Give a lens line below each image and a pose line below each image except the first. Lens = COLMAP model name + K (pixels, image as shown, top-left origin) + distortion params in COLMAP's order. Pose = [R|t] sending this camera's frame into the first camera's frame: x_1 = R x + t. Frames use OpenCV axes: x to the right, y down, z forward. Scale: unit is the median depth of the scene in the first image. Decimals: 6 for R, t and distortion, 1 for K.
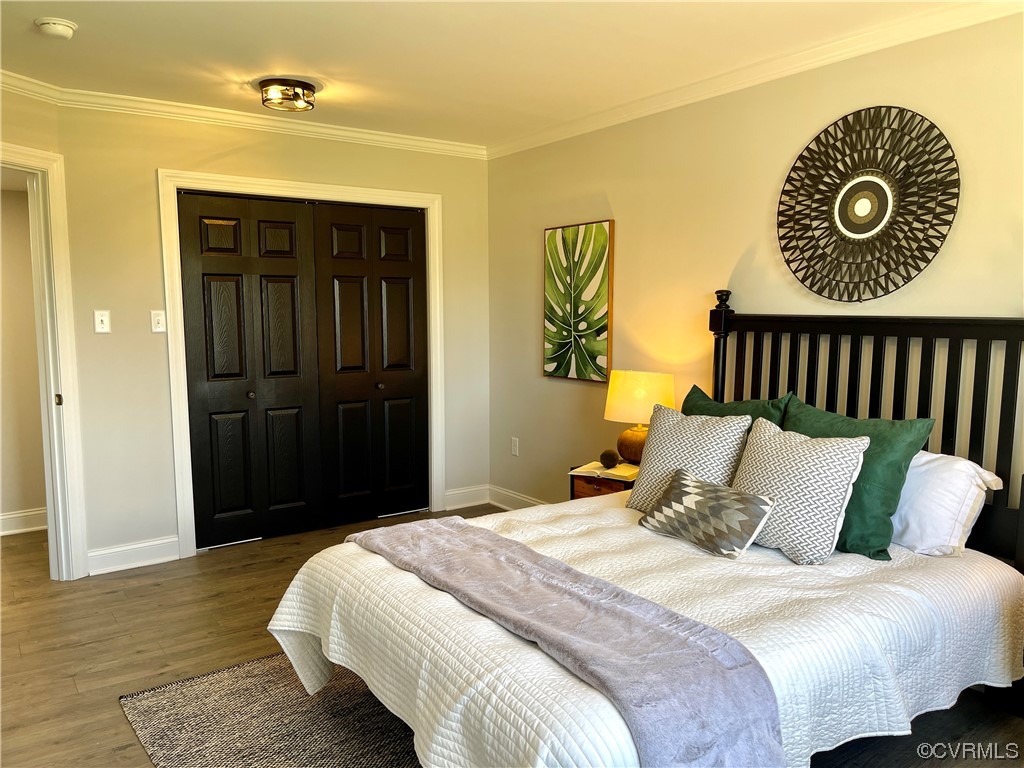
lens RADIAL K [[770.8, 0, 513.0], [0, 770.8, 384.2], [0, 0, 1]] dist [-0.000948, -0.005537]
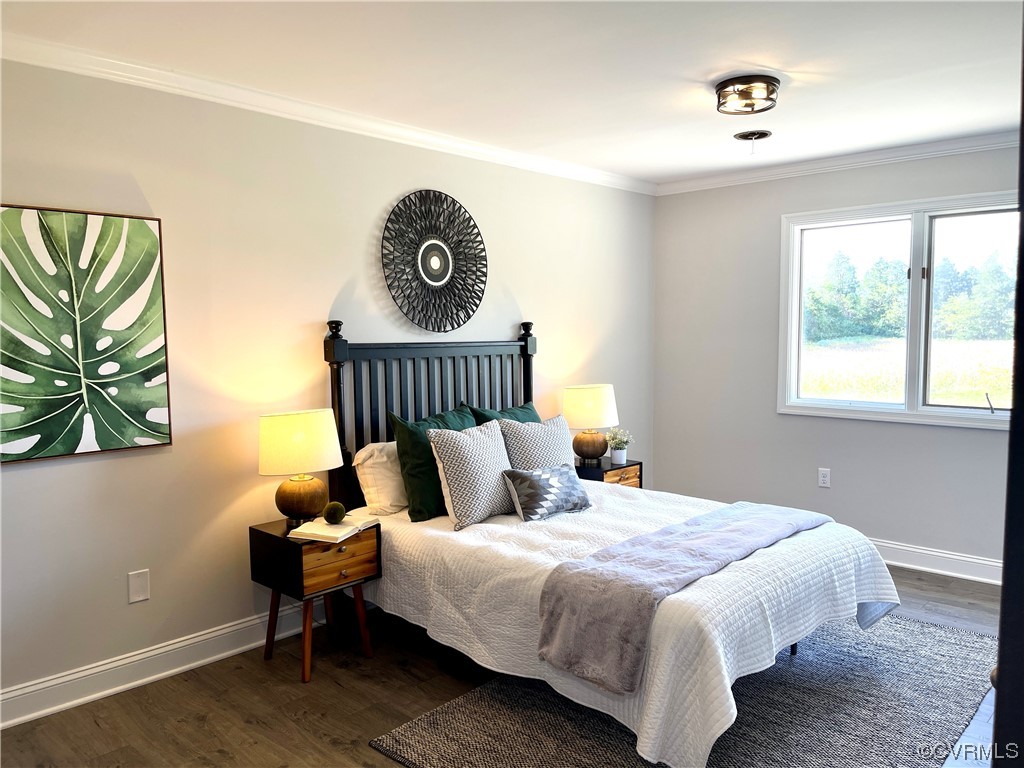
lens RADIAL K [[770.8, 0, 513.5], [0, 770.8, 389.8], [0, 0, 1]] dist [-0.000948, -0.005537]
pose [[-0.209679, -0.065732, 0.975558, -0.840890], [0.109343, 0.989903, 0.090200, -0.106757], [-0.971637, 0.125584, -0.200374, 1.076635]]
